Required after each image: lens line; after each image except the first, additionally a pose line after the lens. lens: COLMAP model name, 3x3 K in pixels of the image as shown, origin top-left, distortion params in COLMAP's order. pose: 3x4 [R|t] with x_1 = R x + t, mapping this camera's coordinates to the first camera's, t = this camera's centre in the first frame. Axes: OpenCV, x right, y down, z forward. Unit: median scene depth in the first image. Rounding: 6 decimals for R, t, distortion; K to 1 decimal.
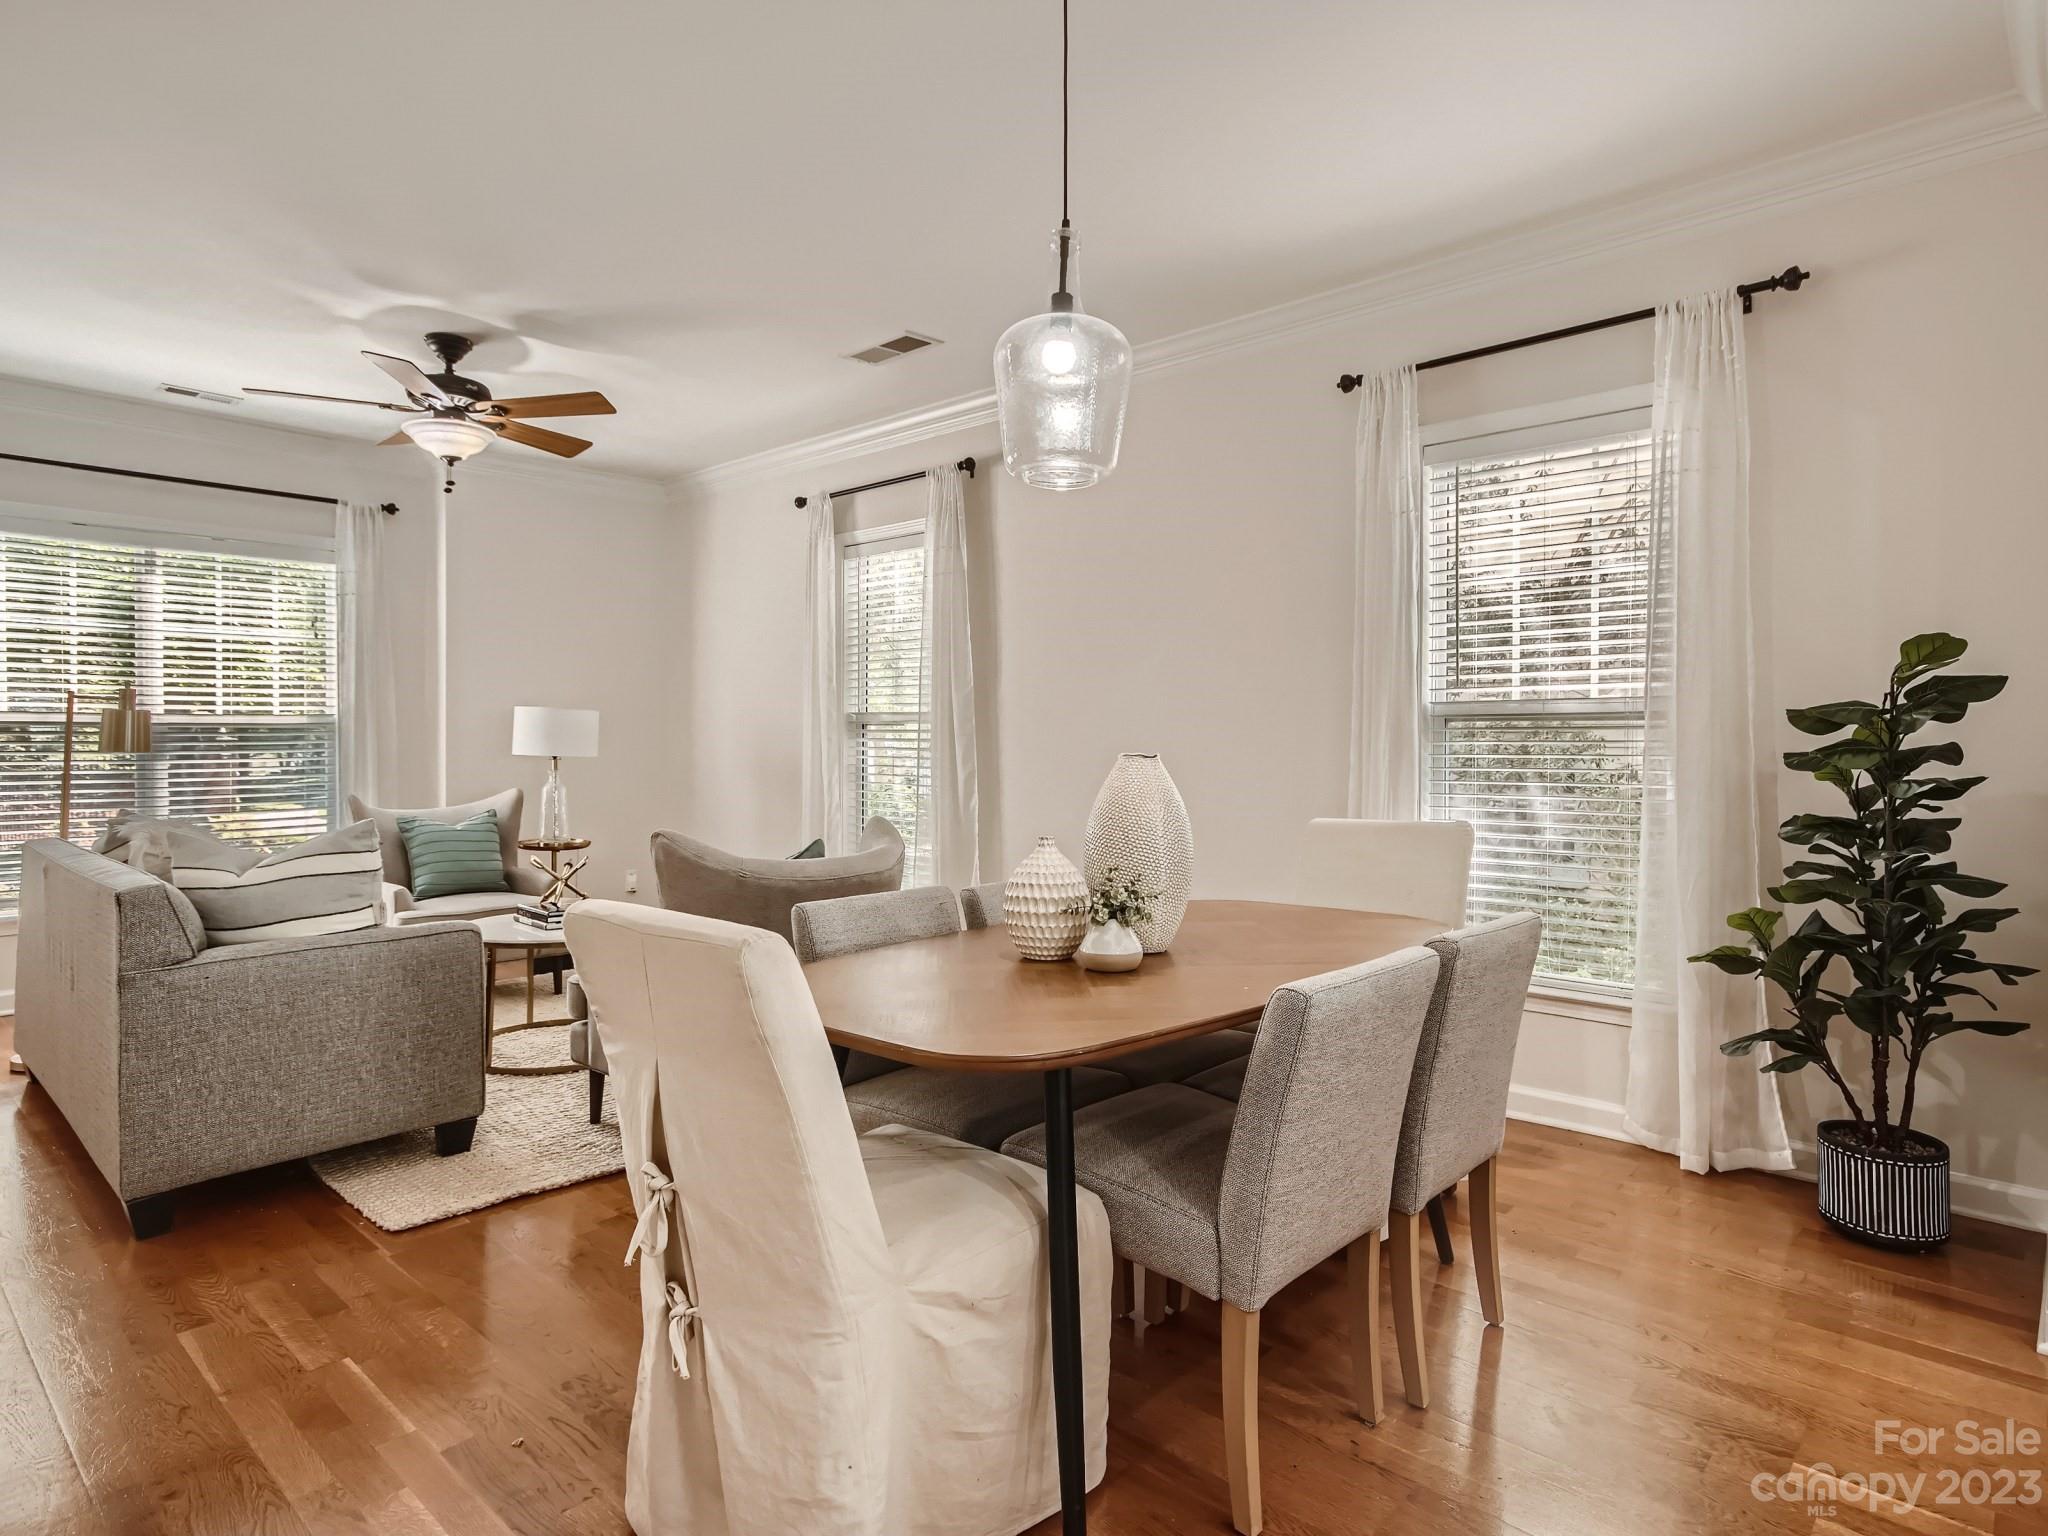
lens RADIAL K [[1146.0, 0, 1025.6], [0, 1146.0, 740.9], [0, 0, 1]] dist [-0.009399, 0.019034]
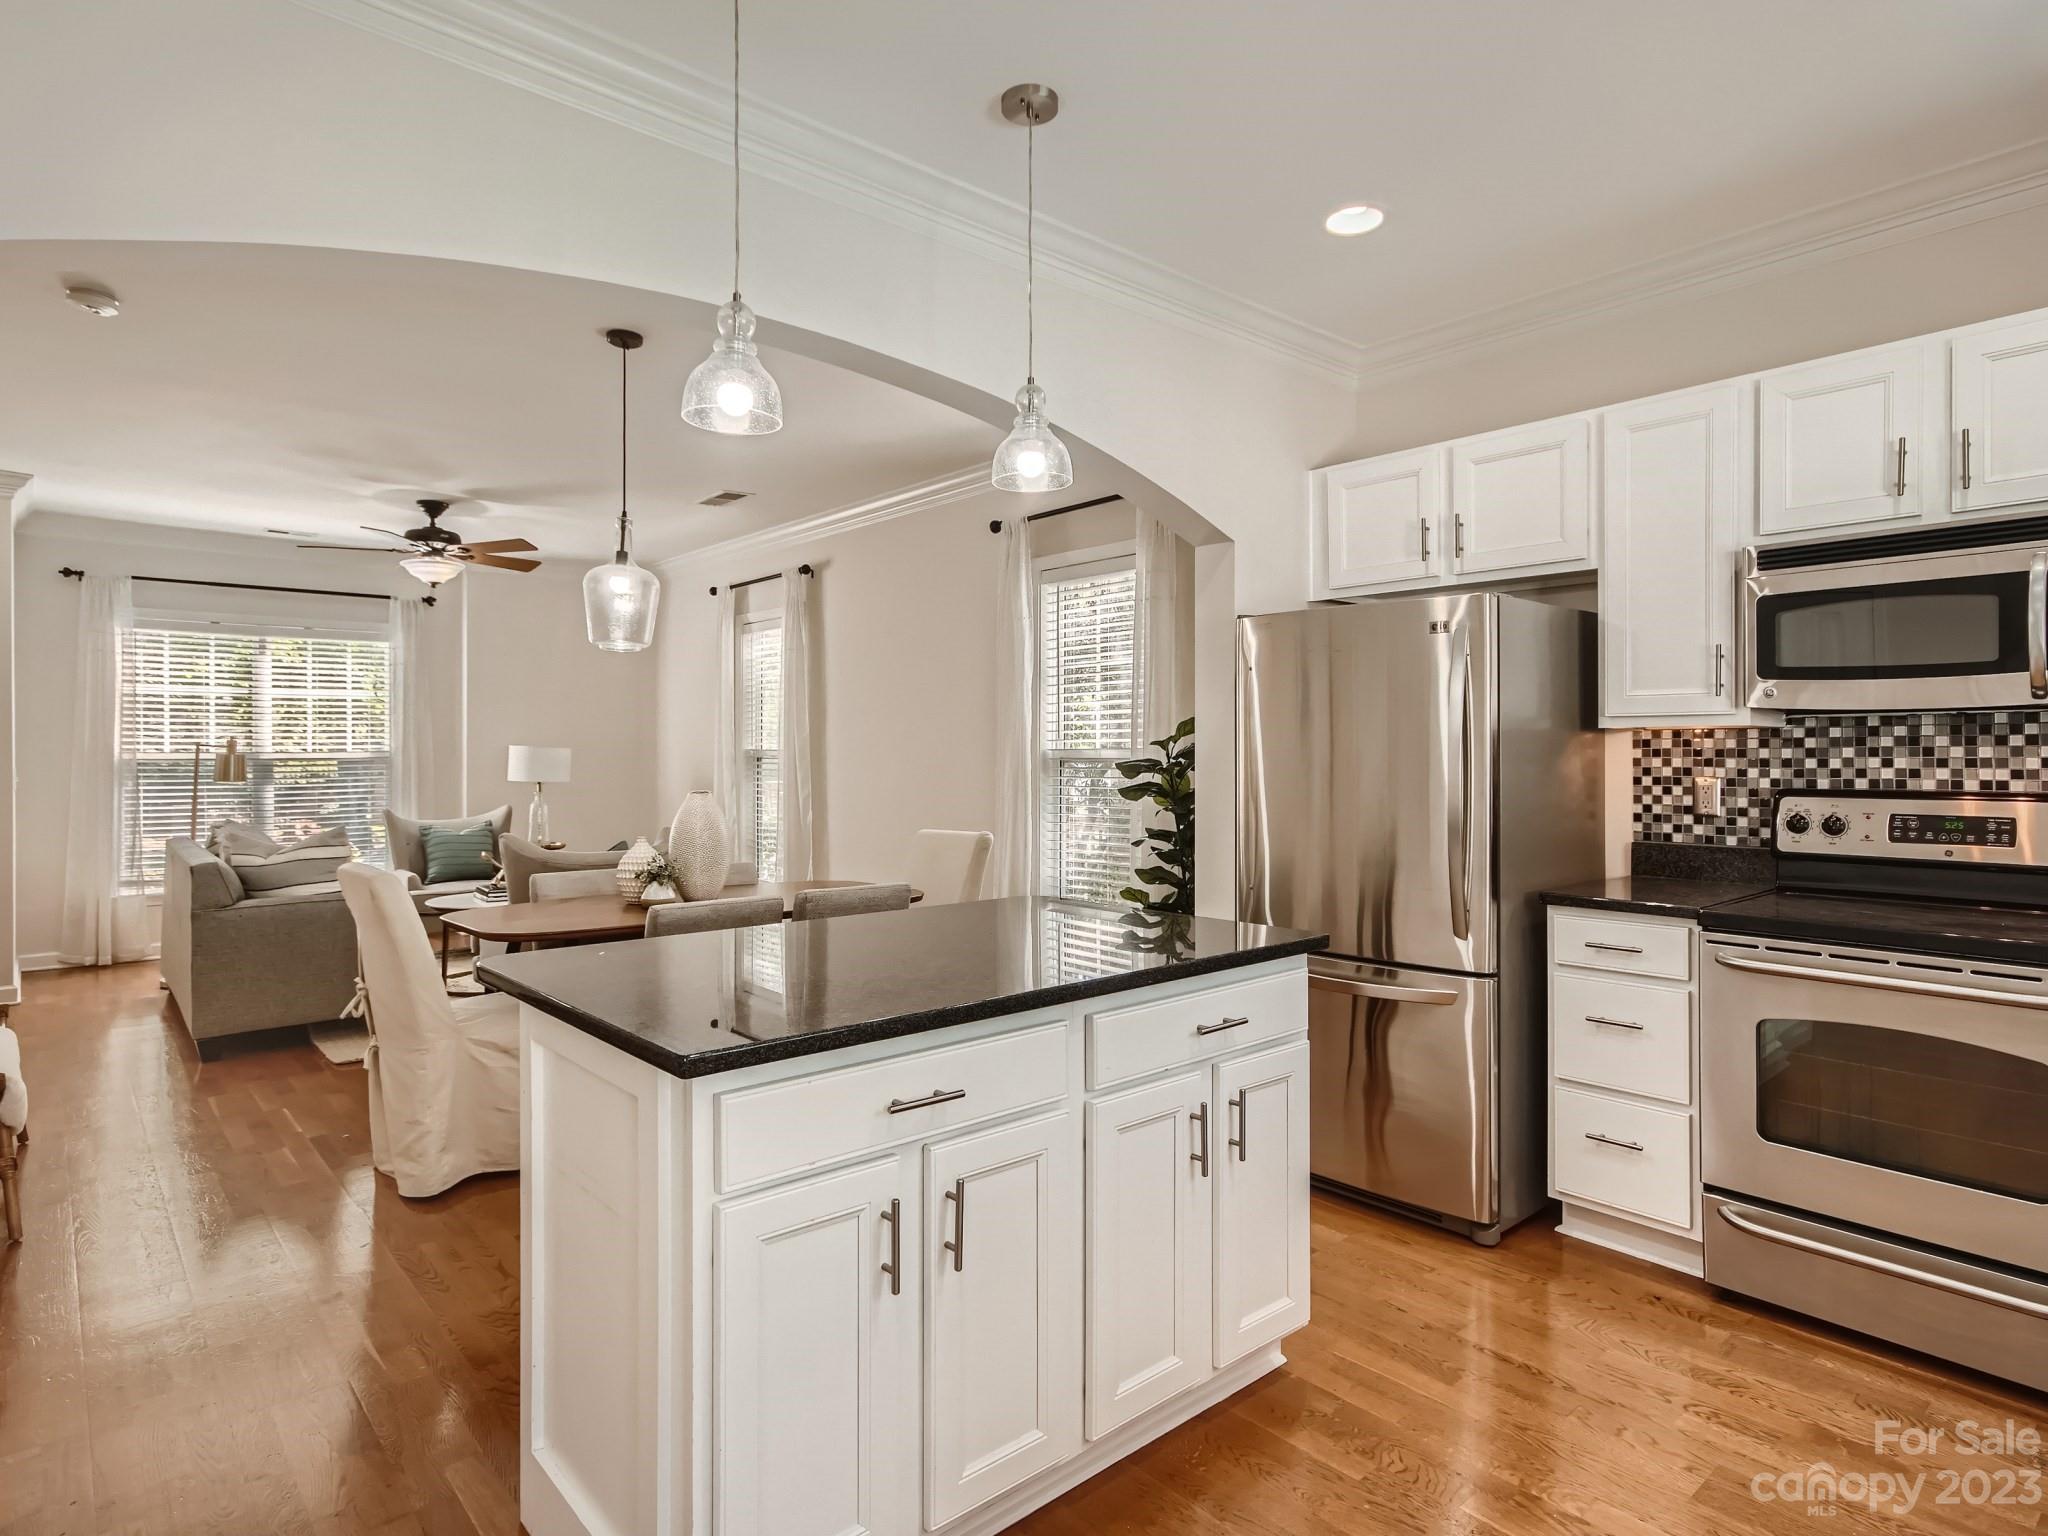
lens RADIAL K [[1146.0, 0, 1035.0], [0, 1146.0, 739.4], [0, 0, 1]] dist [-0.009399, 0.019034]
pose [[0.993801, -0.005081, -0.111056, 0.384526], [0.003896, 0.999933, -0.010888, -0.022404], [0.111104, 0.010388, 0.993755, -0.339189]]
